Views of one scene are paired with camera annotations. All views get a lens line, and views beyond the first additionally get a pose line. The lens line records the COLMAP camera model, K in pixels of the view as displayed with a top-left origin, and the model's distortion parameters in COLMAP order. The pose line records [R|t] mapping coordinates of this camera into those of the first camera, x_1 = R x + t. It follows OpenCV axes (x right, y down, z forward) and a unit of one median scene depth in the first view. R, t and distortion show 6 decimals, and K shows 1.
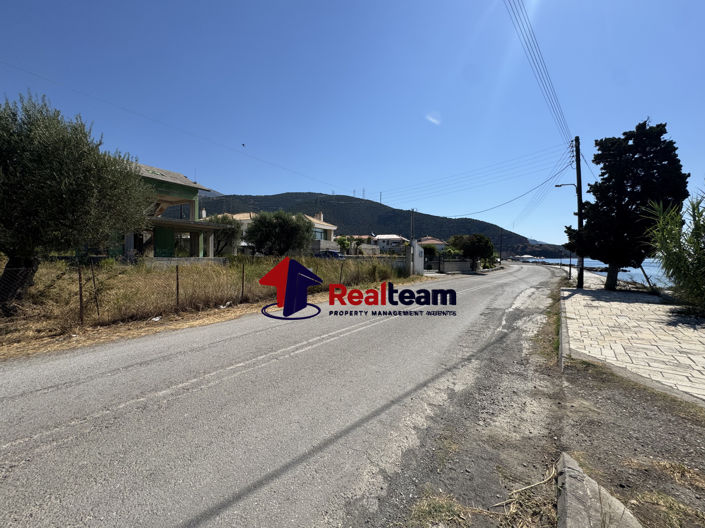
lens RADIAL K [[281.8, 0, 355.0], [0, 281.8, 266.6], [0, 0, 1]] dist [-0.004438, 0.000809]
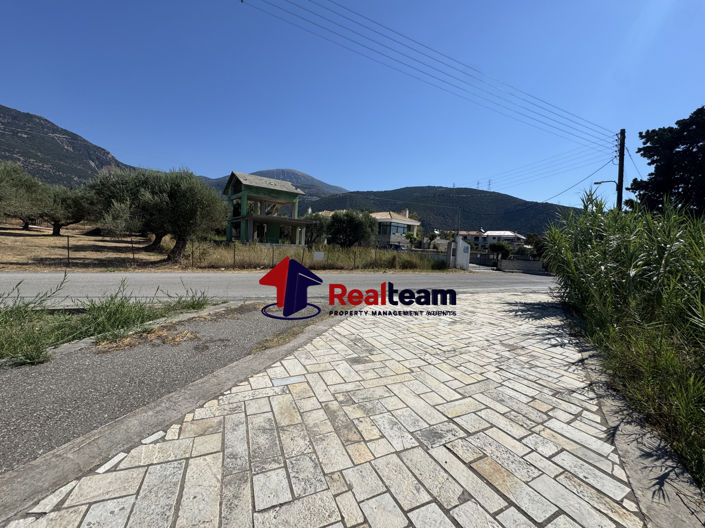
lens RADIAL K [[281.8, 0, 353.7], [0, 281.8, 264.0], [0, 0, 1]] dist [-0.004438, 0.000809]
pose [[0.917509, 0.067183, -0.392000, 0.227915], [-0.063038, 0.997736, 0.023450, 0.009005], [0.392687, 0.003196, 0.919666, -0.122321]]
